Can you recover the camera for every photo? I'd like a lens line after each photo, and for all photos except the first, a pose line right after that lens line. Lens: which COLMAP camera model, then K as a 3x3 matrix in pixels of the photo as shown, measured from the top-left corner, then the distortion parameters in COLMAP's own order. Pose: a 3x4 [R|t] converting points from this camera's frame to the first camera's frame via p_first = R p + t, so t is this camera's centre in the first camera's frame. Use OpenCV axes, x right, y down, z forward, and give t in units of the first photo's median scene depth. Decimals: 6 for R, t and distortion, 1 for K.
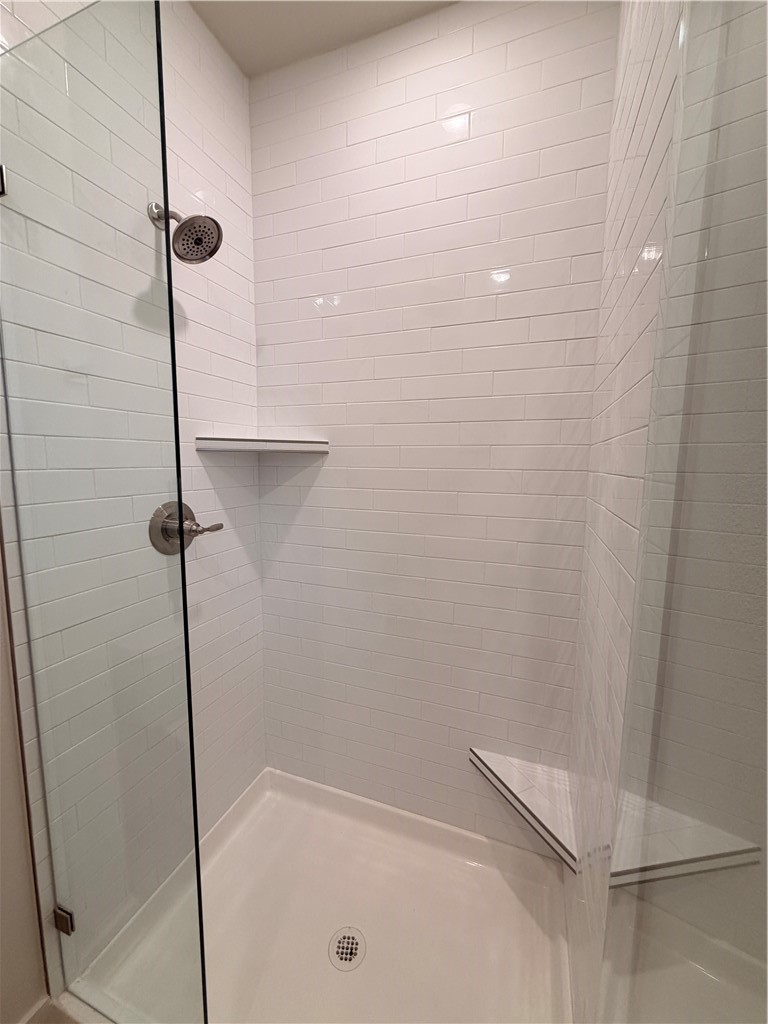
lens RADIAL K [[406.5, 0, 384.8], [0, 406.5, 510.2], [0, 0, 1]] dist [-0.000472, 0.000382]
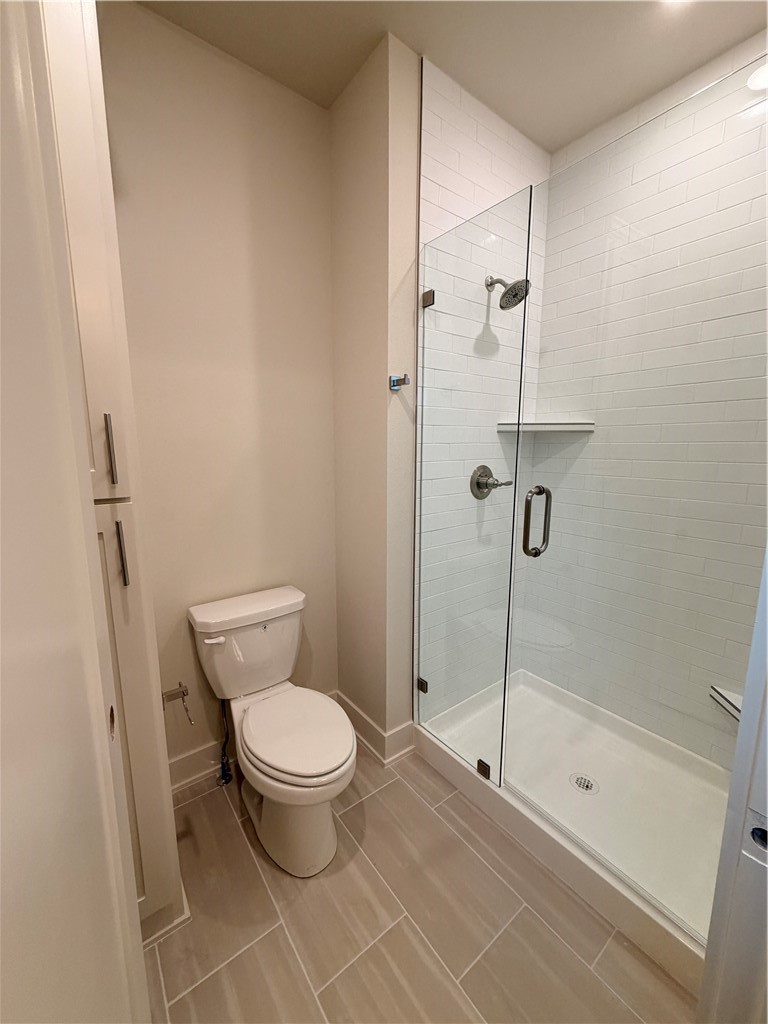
lens RADIAL K [[406.5, 0, 384.8], [0, 406.5, 510.2], [0, 0, 1]] dist [-0.000472, 0.000382]
pose [[0.848251, 0.073158, -0.524517, -0.008417], [-0.052705, 0.997157, 0.053846, 0.082883], [0.526966, -0.018031, 0.849695, -0.510084]]
